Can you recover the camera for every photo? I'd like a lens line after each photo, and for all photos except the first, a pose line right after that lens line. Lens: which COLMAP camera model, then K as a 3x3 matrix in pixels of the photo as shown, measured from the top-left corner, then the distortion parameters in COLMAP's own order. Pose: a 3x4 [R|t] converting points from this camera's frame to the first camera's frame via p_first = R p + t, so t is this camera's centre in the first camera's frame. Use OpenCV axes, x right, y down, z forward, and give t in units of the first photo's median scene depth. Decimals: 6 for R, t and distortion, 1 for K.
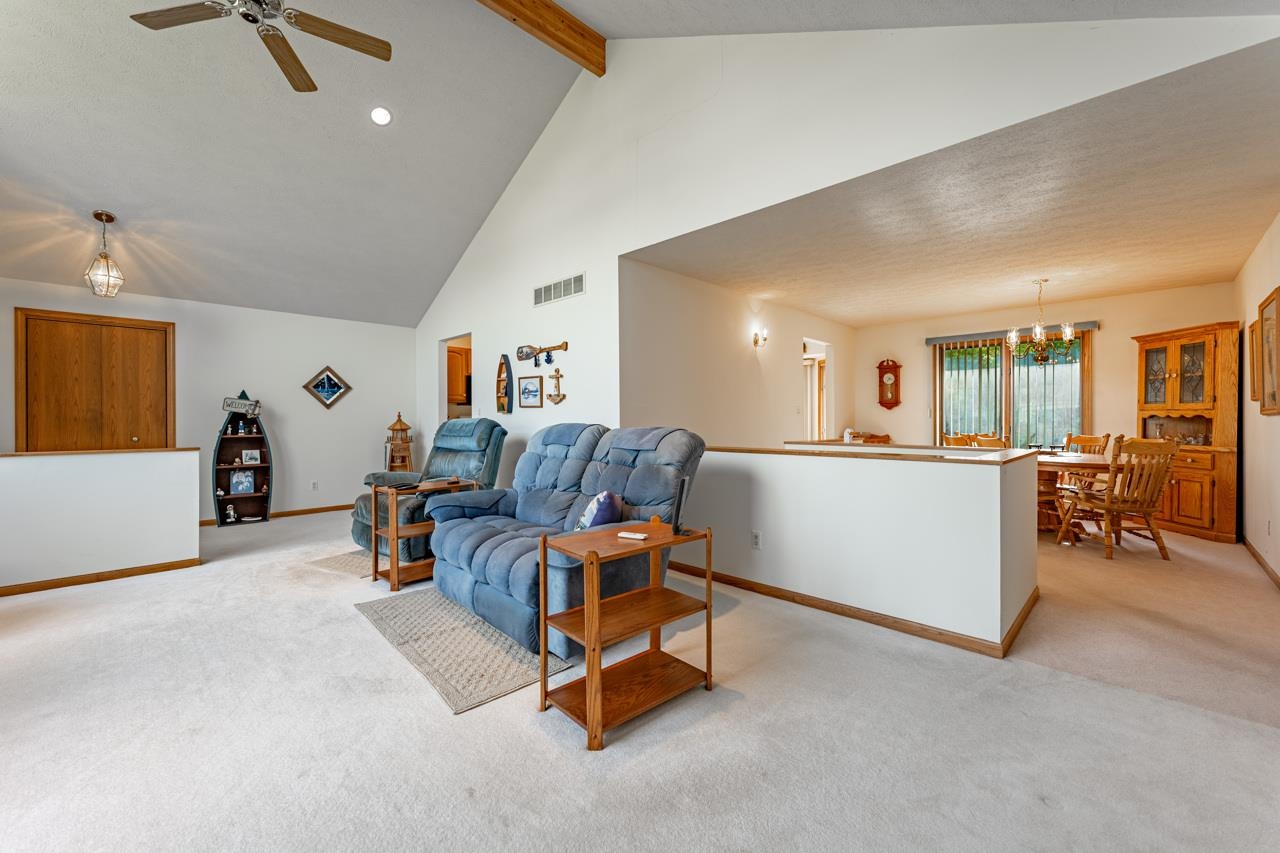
lens RADIAL K [[507.9, 0, 640.3], [0, 507.9, 425.0], [0, 0, 1]] dist [-0.001151, 0.000063]
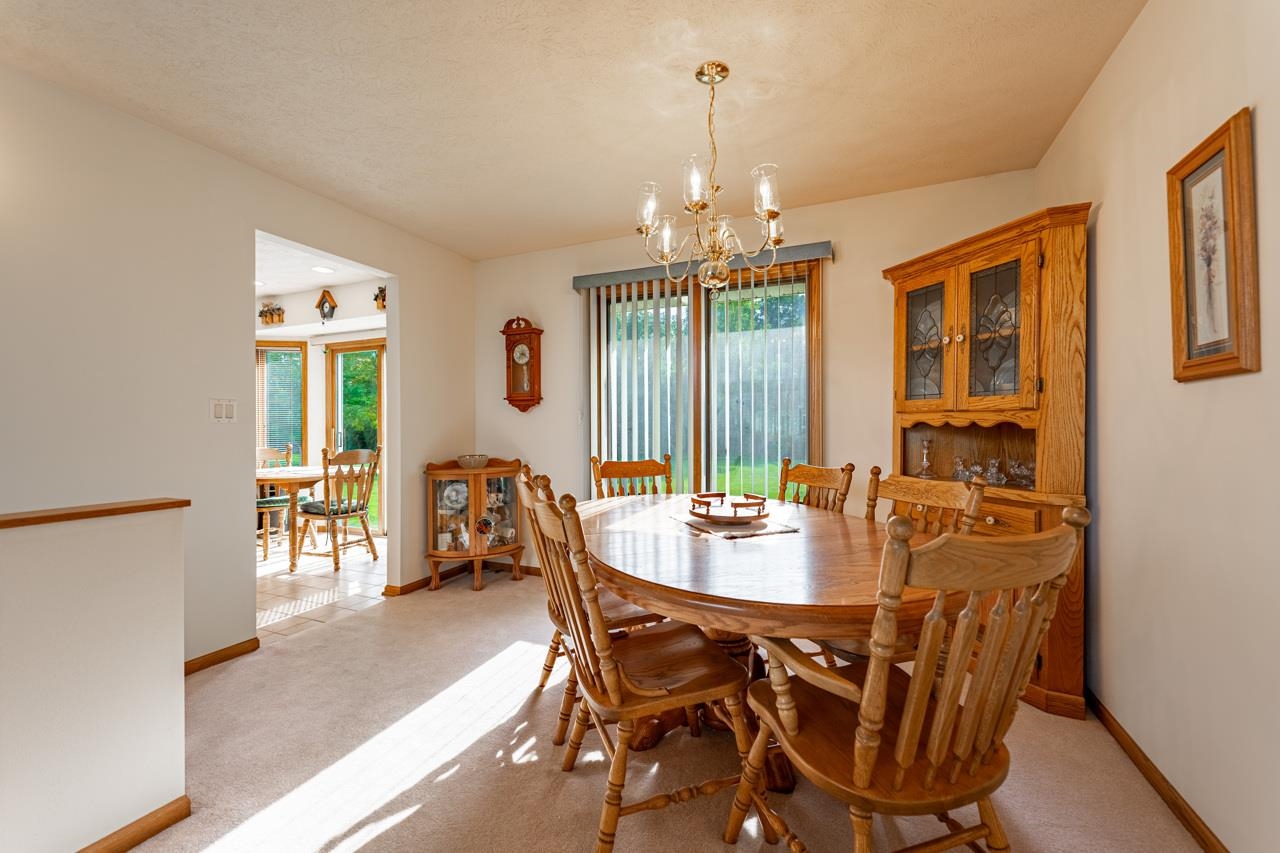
lens RADIAL K [[507.9, 0, 640.3], [0, 507.9, 425.0], [0, 0, 1]] dist [-0.001151, 0.000063]
pose [[0.933291, 0.002469, 0.359112, 0.576990], [0.003576, 0.999863, -0.016170, -0.009772], [-0.359103, 0.016375, 0.933154, 0.635791]]
